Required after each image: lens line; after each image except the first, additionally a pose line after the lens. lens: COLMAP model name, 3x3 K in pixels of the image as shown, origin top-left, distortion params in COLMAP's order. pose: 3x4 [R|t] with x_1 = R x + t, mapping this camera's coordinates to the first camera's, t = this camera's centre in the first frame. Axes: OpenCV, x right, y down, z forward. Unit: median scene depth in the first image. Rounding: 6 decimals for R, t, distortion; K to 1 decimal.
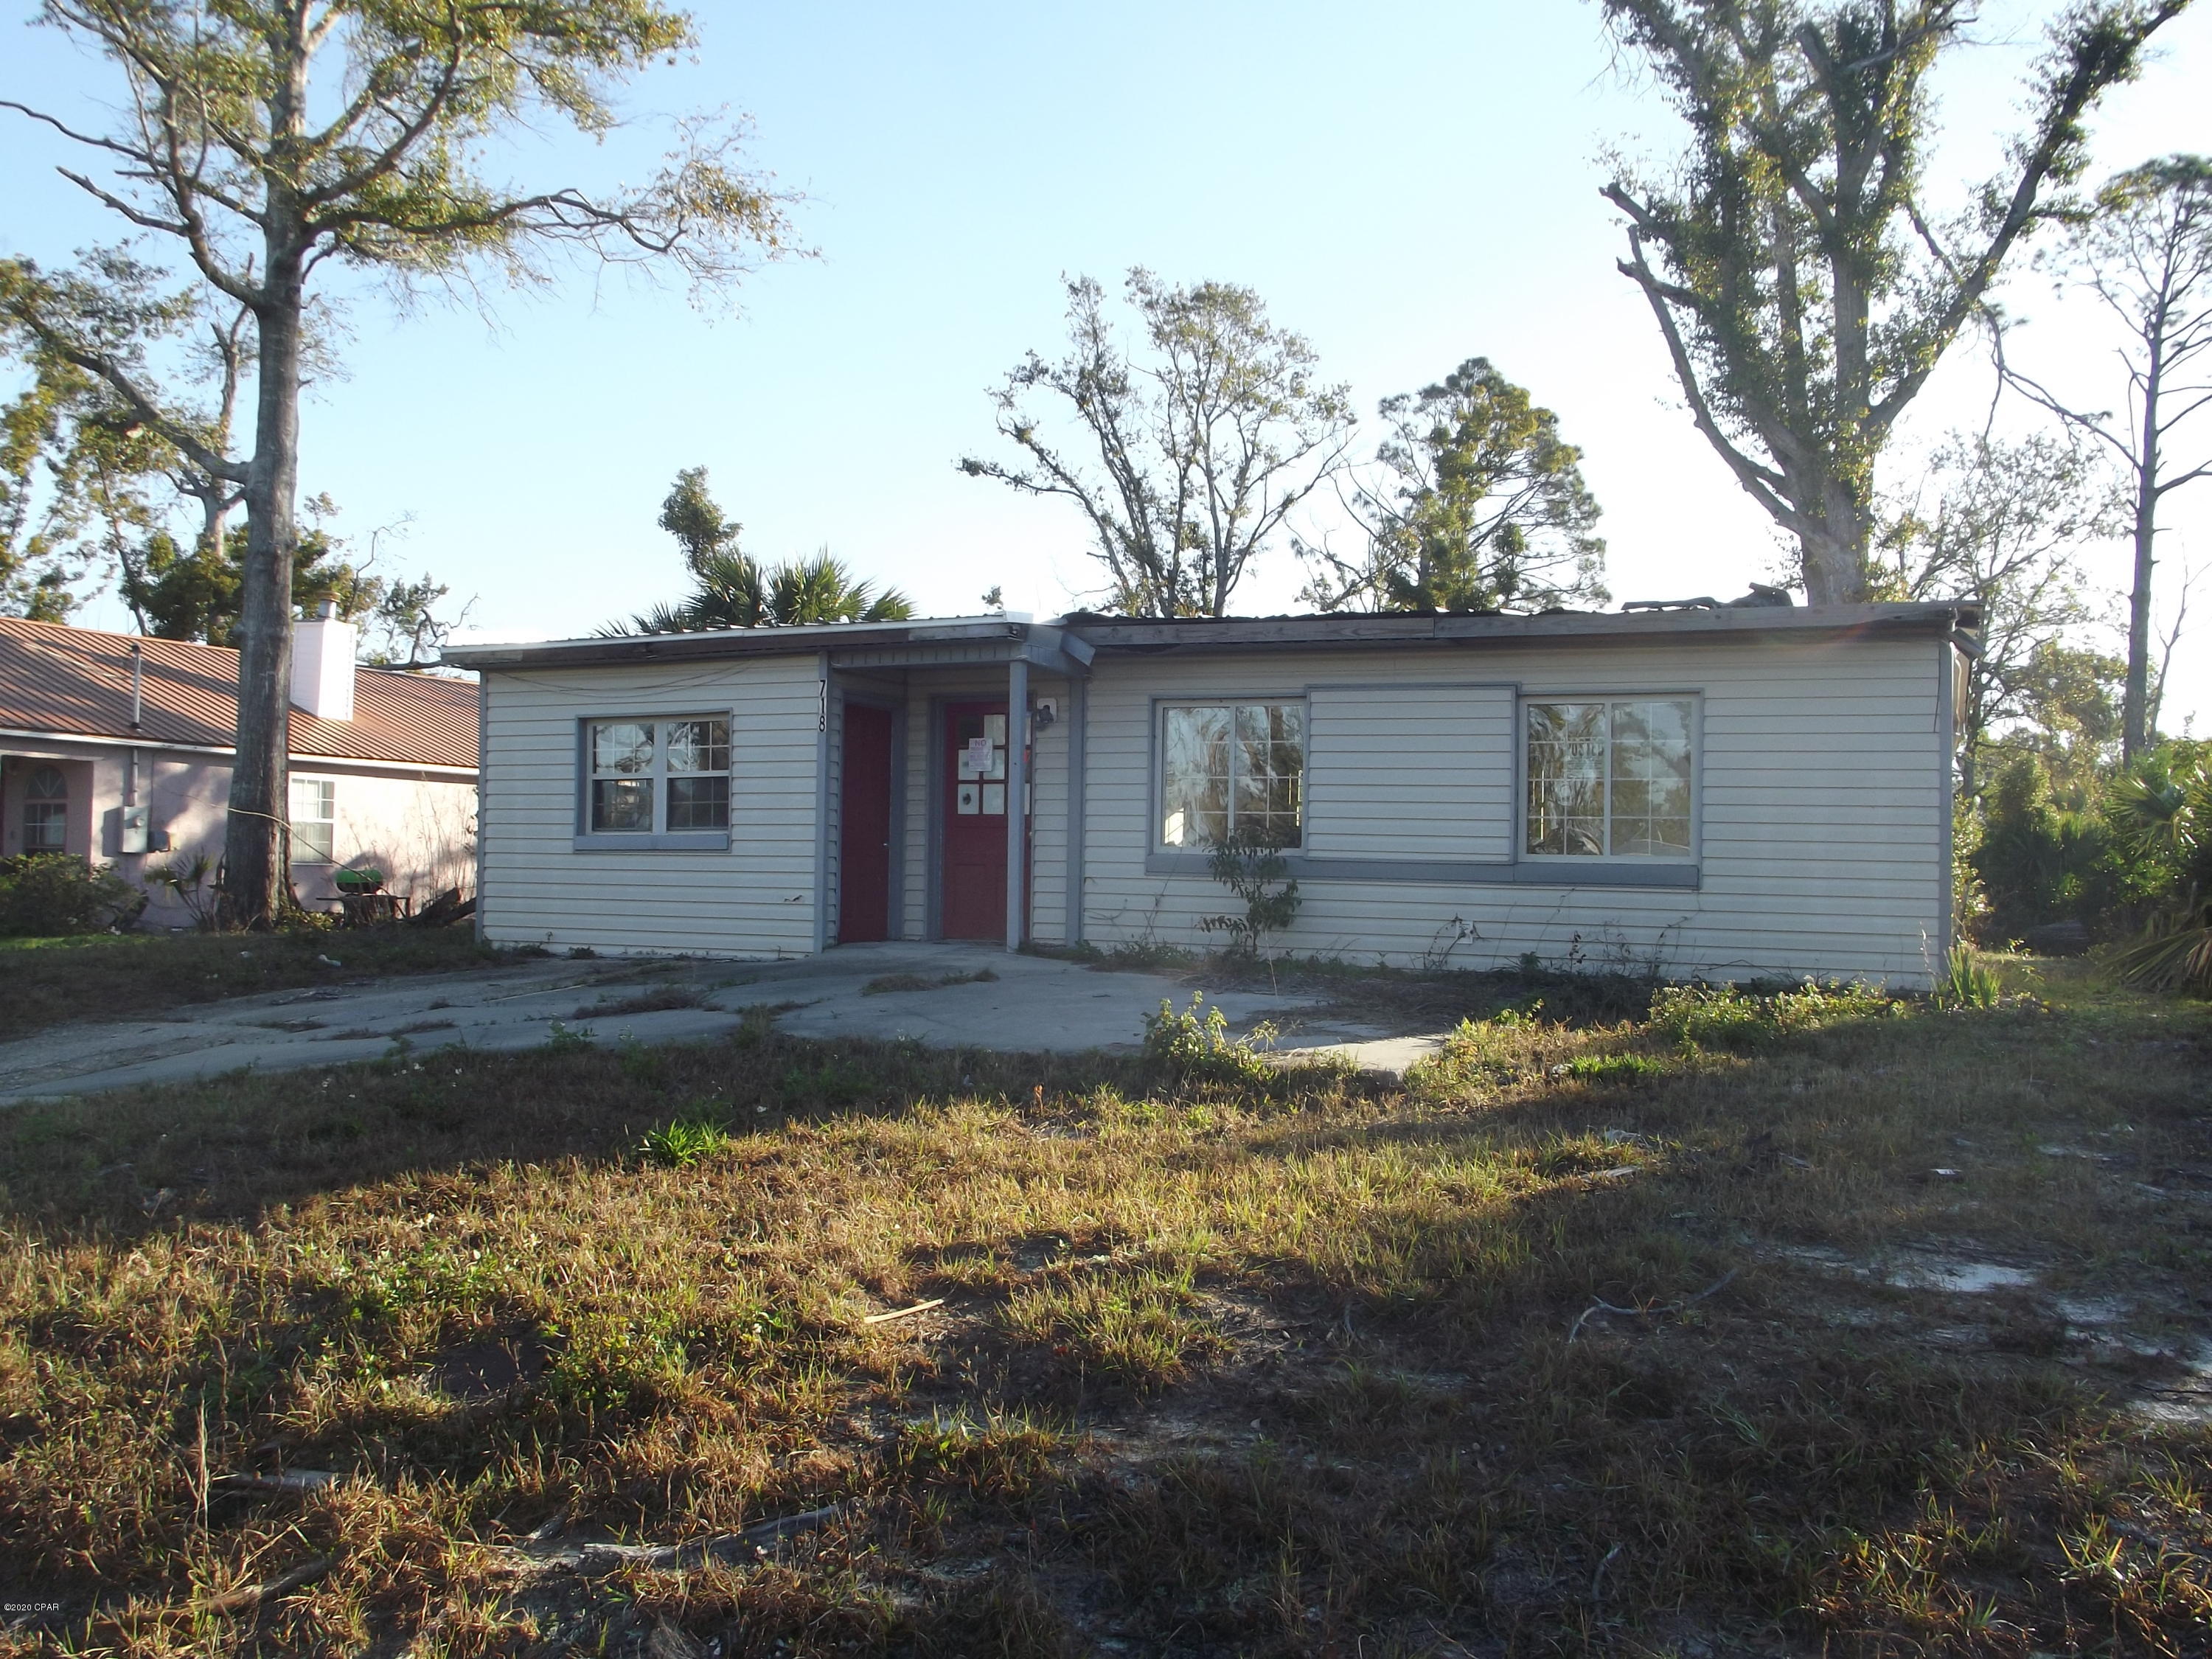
lens RADIAL K [[1852.5, 0, 1106.0], [0, 1852.5, 829.5], [0, 0, 1]] dist [-0.034525, 0.001012]
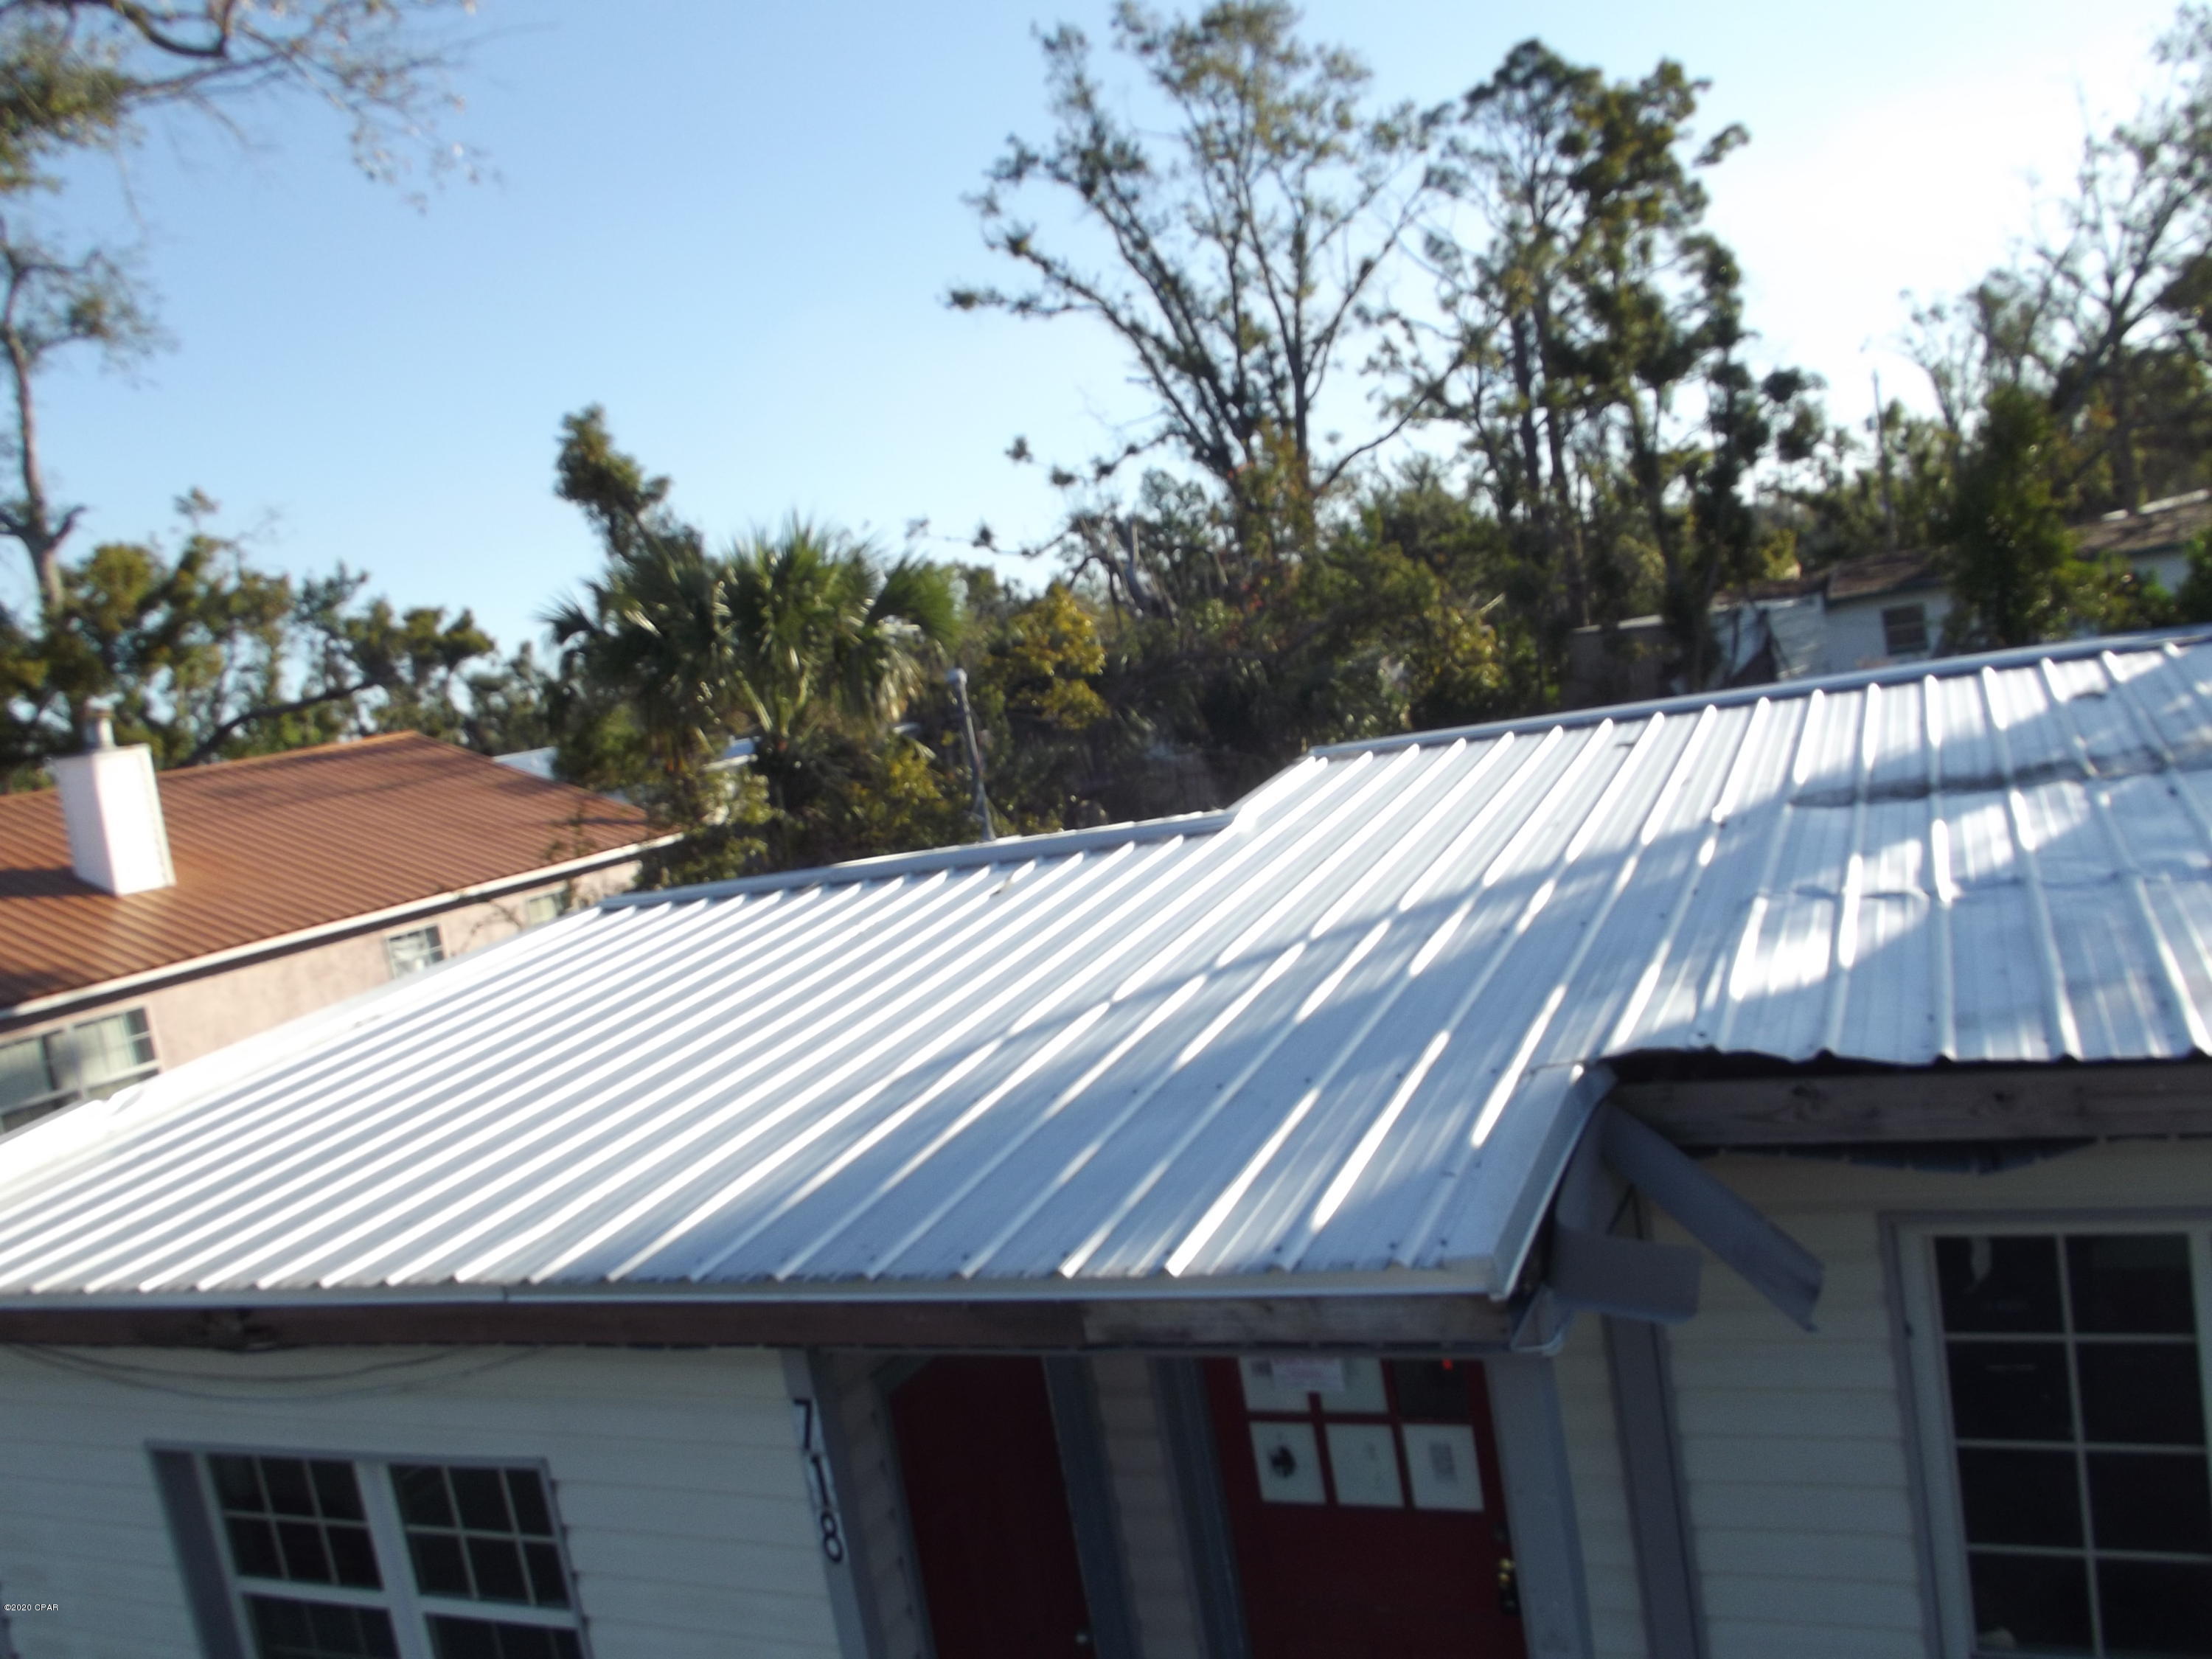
lens RADIAL K [[1807.2, 0, 1106.0], [0, 1807.2, 829.5], [0, 0, 1]] dist [-0.034952, -0.002245]
pose [[0.982018, -0.183851, -0.042879, -0.021418], [0.187710, 0.975116, 0.117959, -0.053687], [0.020125, -0.123886, 0.992092, 0.203526]]
